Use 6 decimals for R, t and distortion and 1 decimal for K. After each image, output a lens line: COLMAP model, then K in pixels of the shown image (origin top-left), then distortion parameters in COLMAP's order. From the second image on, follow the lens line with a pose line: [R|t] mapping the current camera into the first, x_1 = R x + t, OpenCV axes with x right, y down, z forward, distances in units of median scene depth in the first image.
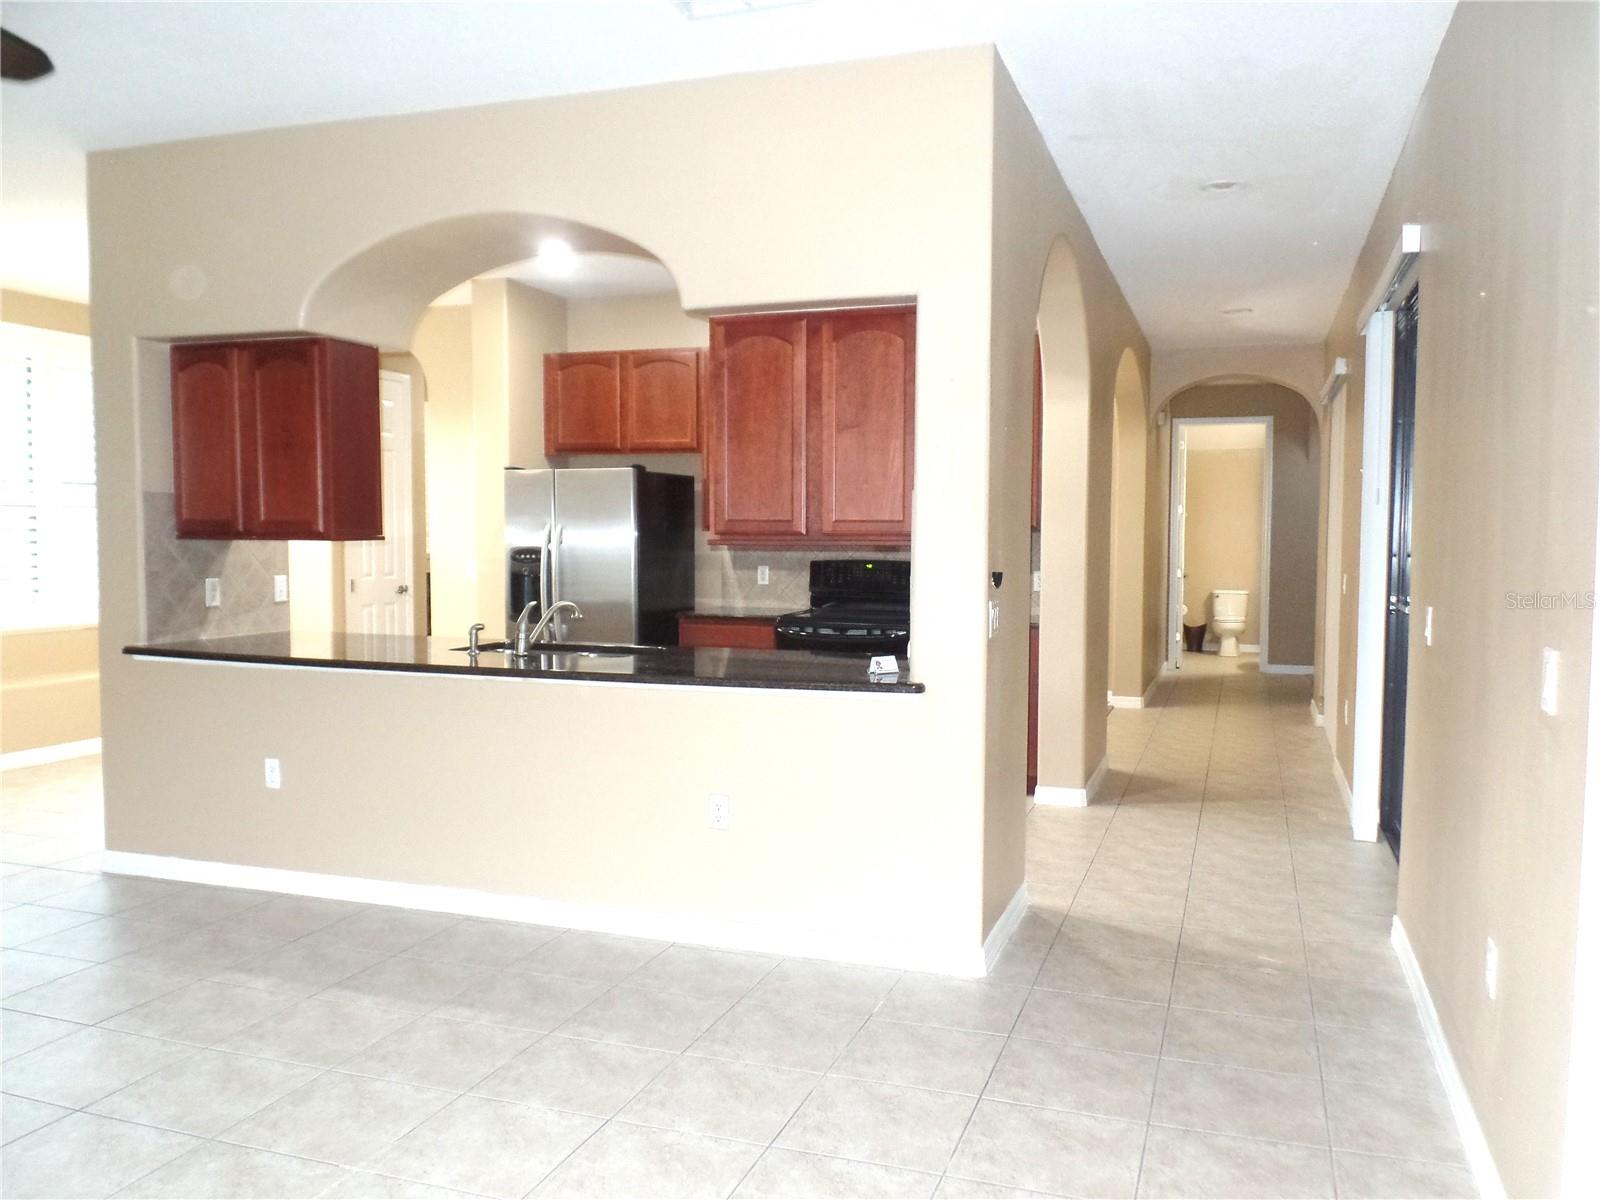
lens RADIAL K [[1291.5, 0, 799.1], [0, 1291.5, 599.2], [0, 0, 1]] dist [0.004632, -0.002235]
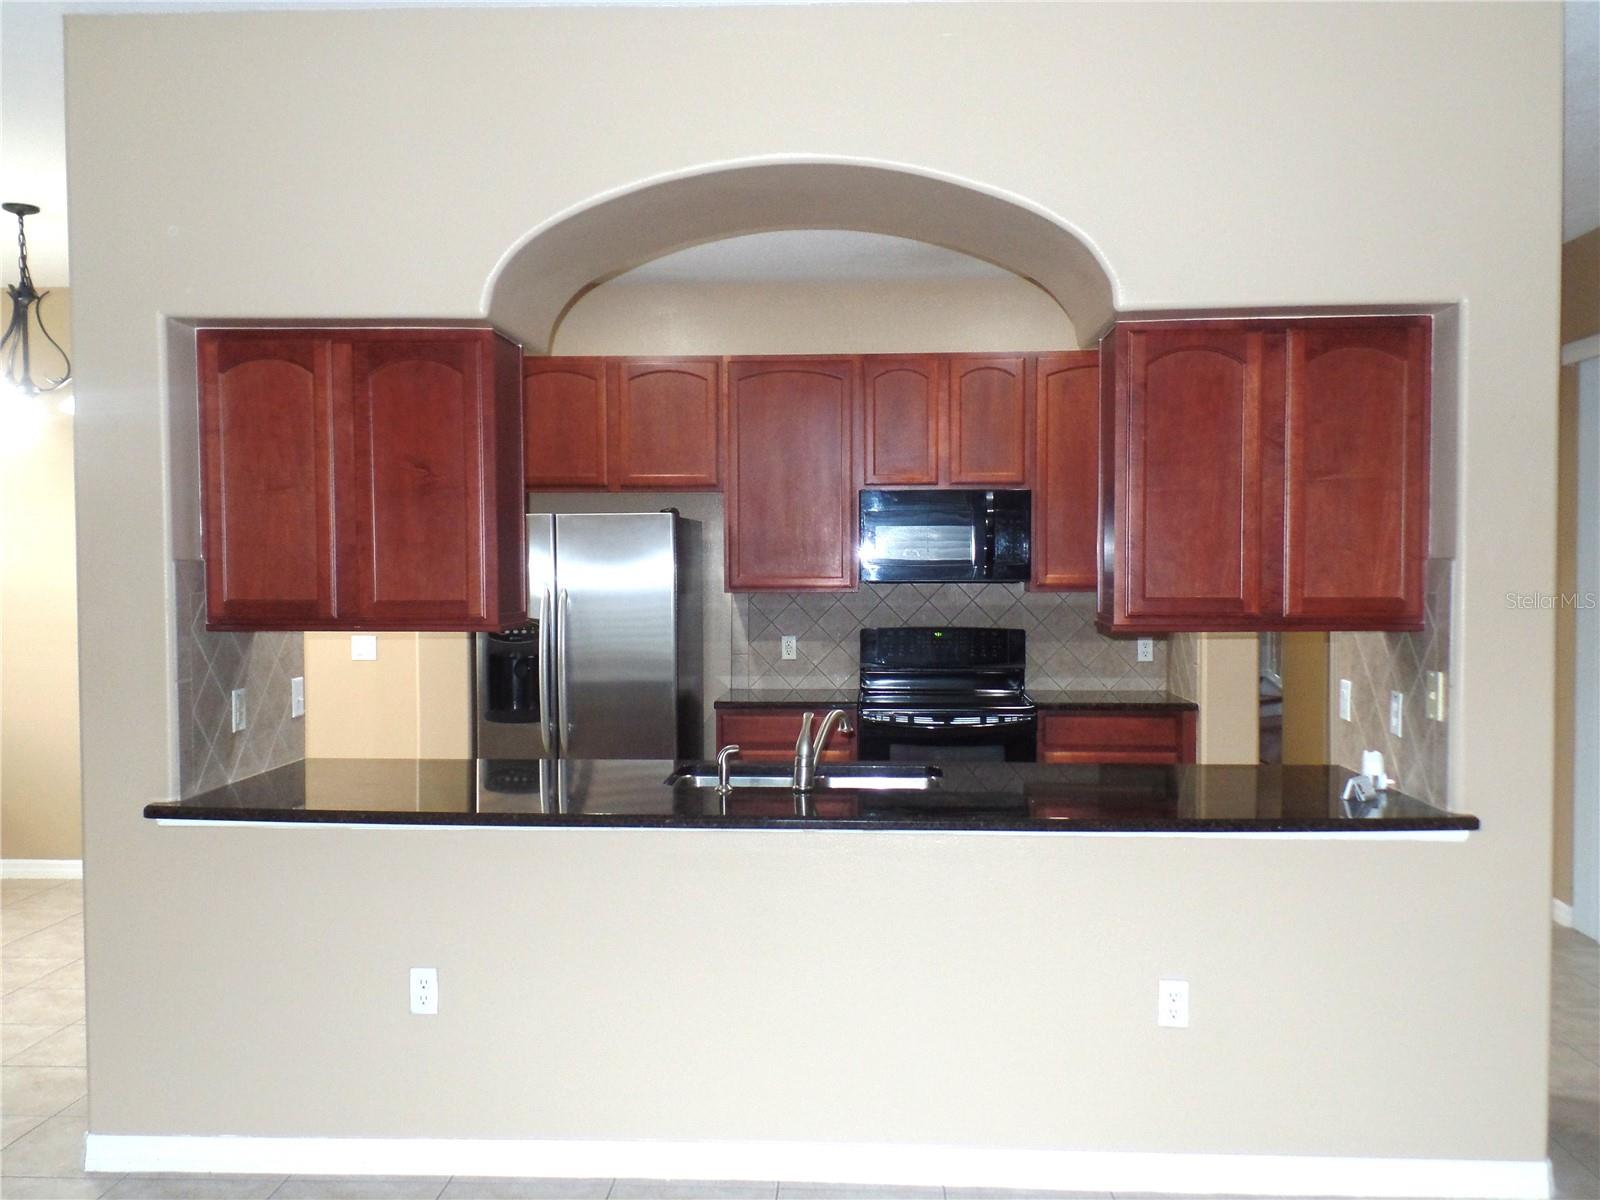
lens RADIAL K [[1476.3, 0, 799.8], [0, 1476.3, 602.5], [0, 0, 1]] dist [0.040042, 0.000000]
pose [[0.961338, -0.015359, 0.274942, -0.401730], [0.022818, 0.999453, -0.023950, -0.036583], [-0.274424, 0.029298, 0.961162, 0.208734]]
